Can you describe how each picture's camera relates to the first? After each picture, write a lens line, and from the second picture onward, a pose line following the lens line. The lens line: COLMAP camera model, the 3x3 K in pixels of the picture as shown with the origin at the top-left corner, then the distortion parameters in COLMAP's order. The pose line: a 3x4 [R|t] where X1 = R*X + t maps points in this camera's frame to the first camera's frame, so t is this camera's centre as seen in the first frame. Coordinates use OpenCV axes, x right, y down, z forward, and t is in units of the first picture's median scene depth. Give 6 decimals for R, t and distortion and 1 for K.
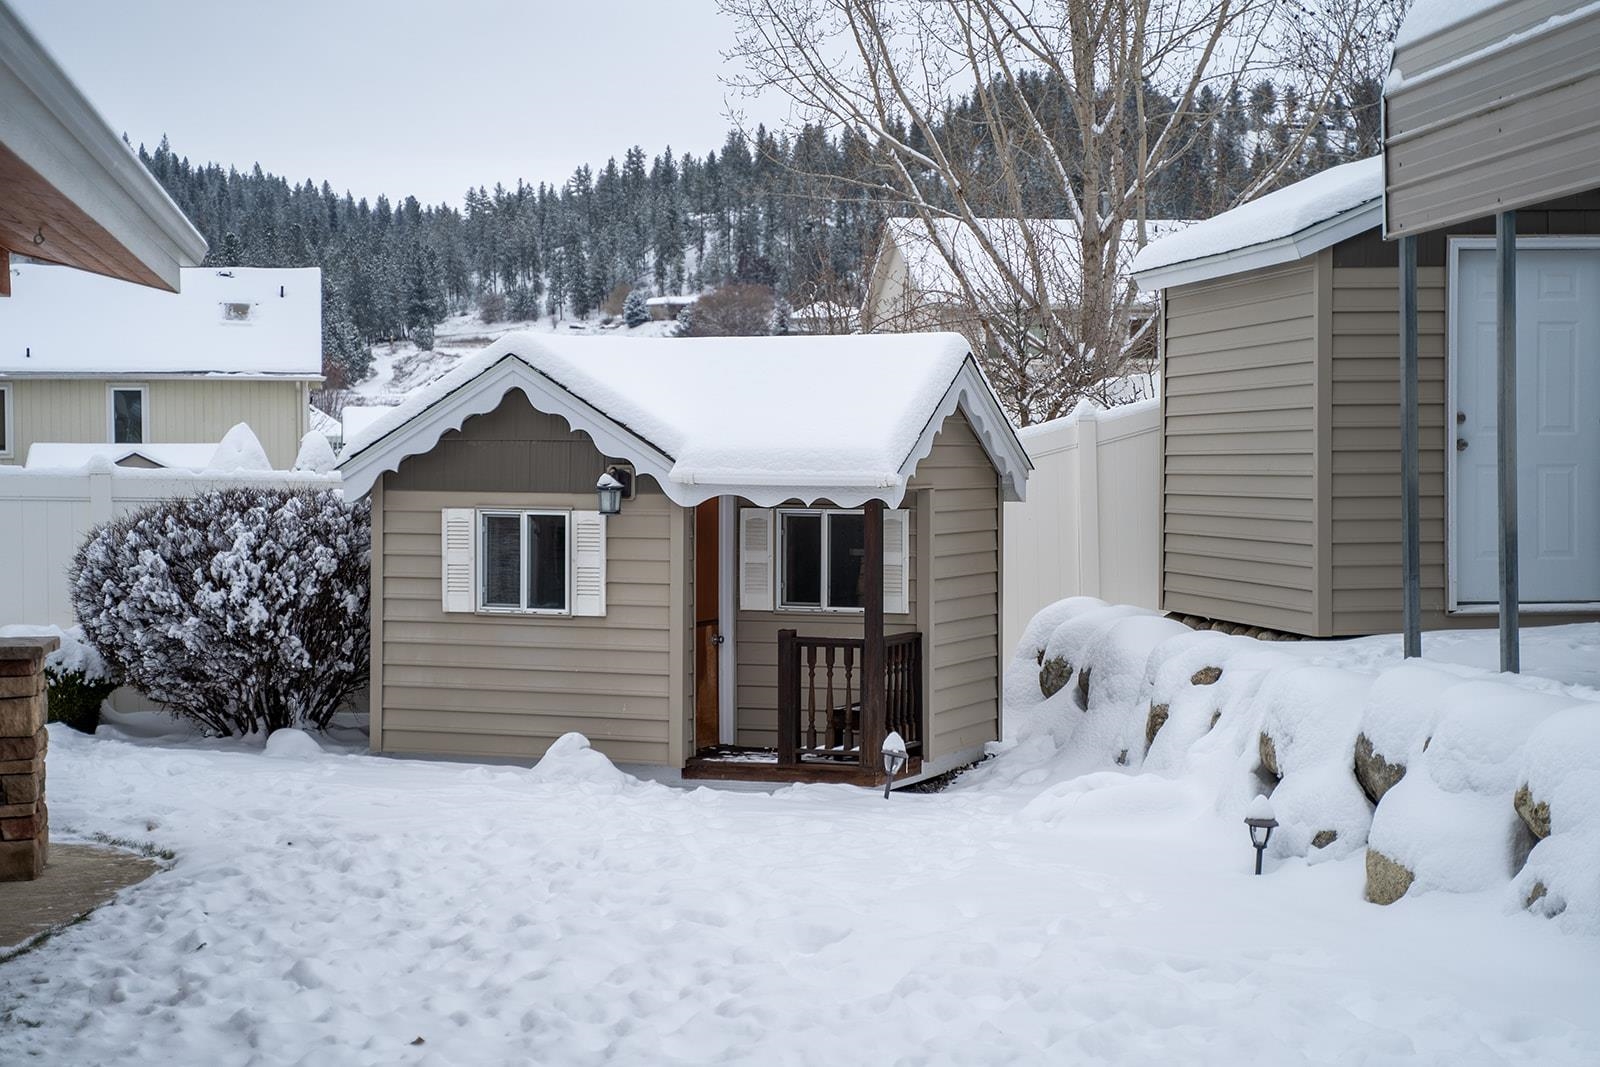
lens RADIAL K [[2874.1, 0, 805.3], [0, 2874.1, 525.5], [0, 0, 1]] dist [0.339593, 0.000000]
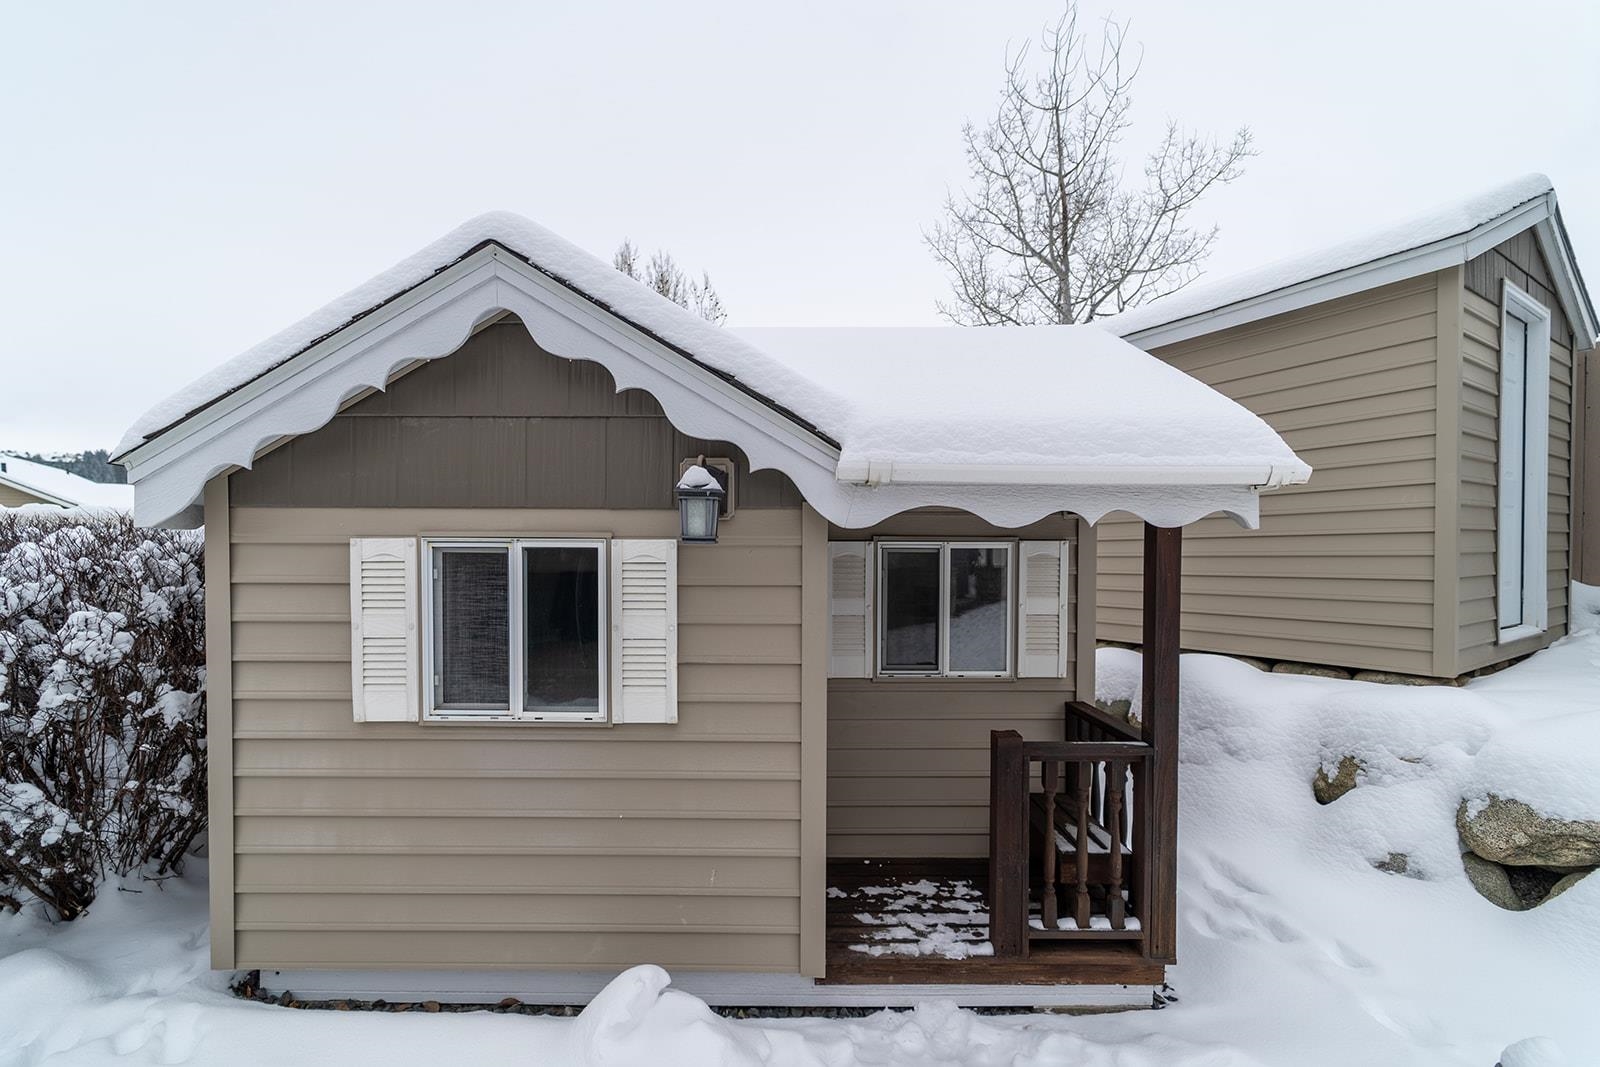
lens RADIAL K [[664.5, 0, 819.5], [0, 664.5, 553.9], [0, 0, 1]] dist [0.002997, 0.000040]
pose [[0.918092, -0.007471, 0.396296, -0.097230], [0.012953, 0.999854, -0.011158, -0.000216], [-0.396155, 0.015377, 0.918055, 0.880054]]
